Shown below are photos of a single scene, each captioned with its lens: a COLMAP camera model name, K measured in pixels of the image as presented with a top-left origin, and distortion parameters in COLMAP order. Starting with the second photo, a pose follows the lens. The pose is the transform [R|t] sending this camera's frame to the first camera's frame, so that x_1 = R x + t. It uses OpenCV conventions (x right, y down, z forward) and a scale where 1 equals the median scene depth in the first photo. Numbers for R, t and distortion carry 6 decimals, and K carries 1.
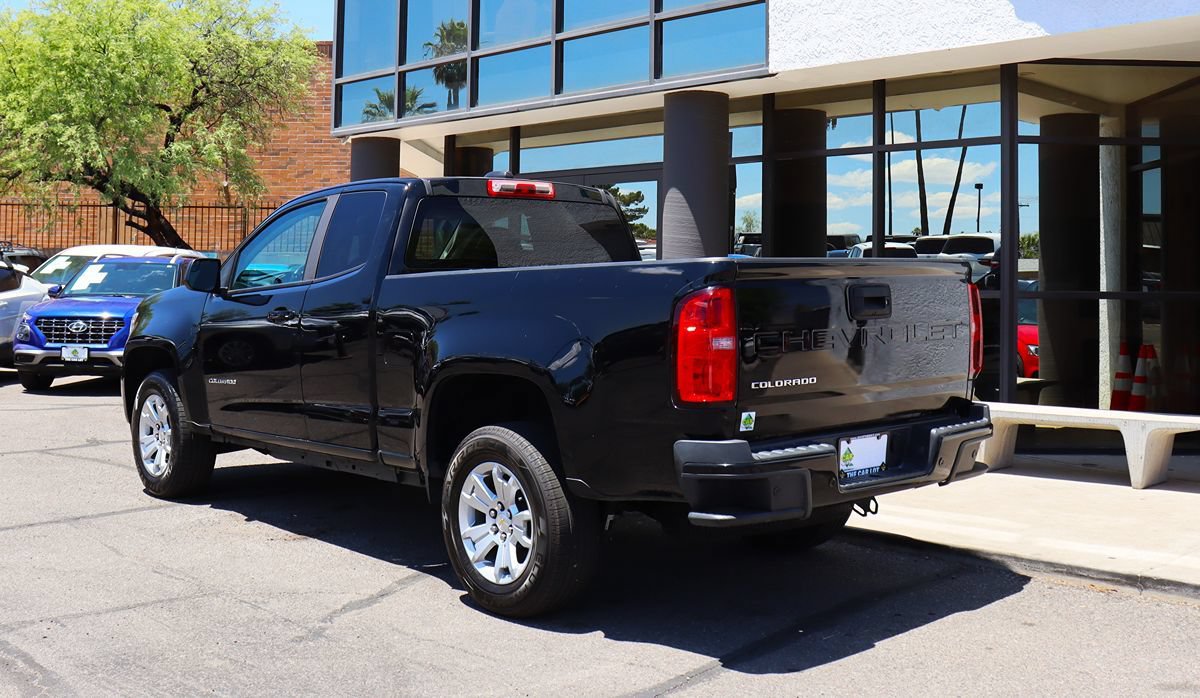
lens RADIAL K [[1257.8, 0, 601.2], [0, 1257.8, 256.9], [0, 0, 1]] dist [-0.087493, 0.003132]
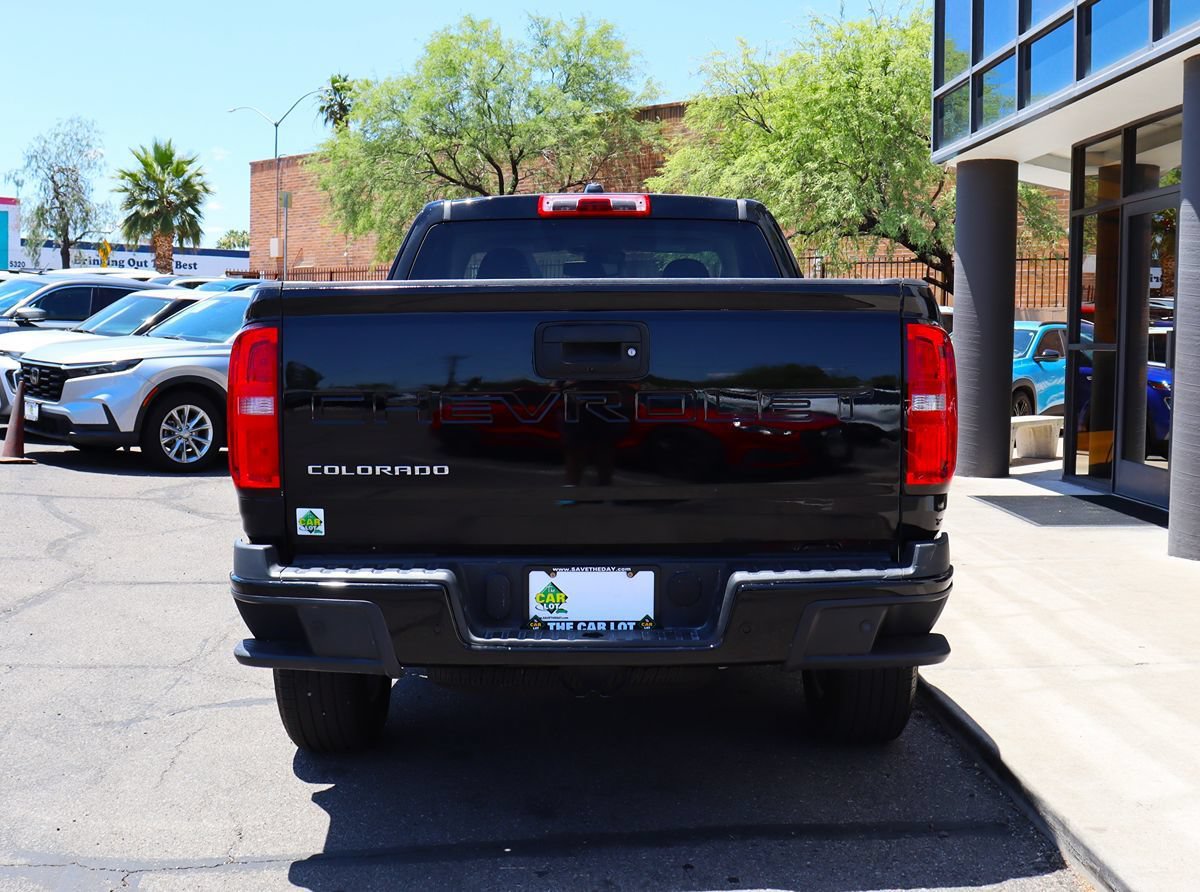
lens RADIAL K [[1415.1, 0, 600.0], [0, 1415.1, 446.0], [0, 0, 1]] dist [-0.166634, 0.198080]
pose [[0.749531, 0.048469, -0.660192, 0.227555], [0.009934, 0.996380, 0.084429, 0.008416], [0.661895, -0.069841, 0.746336, 0.166177]]
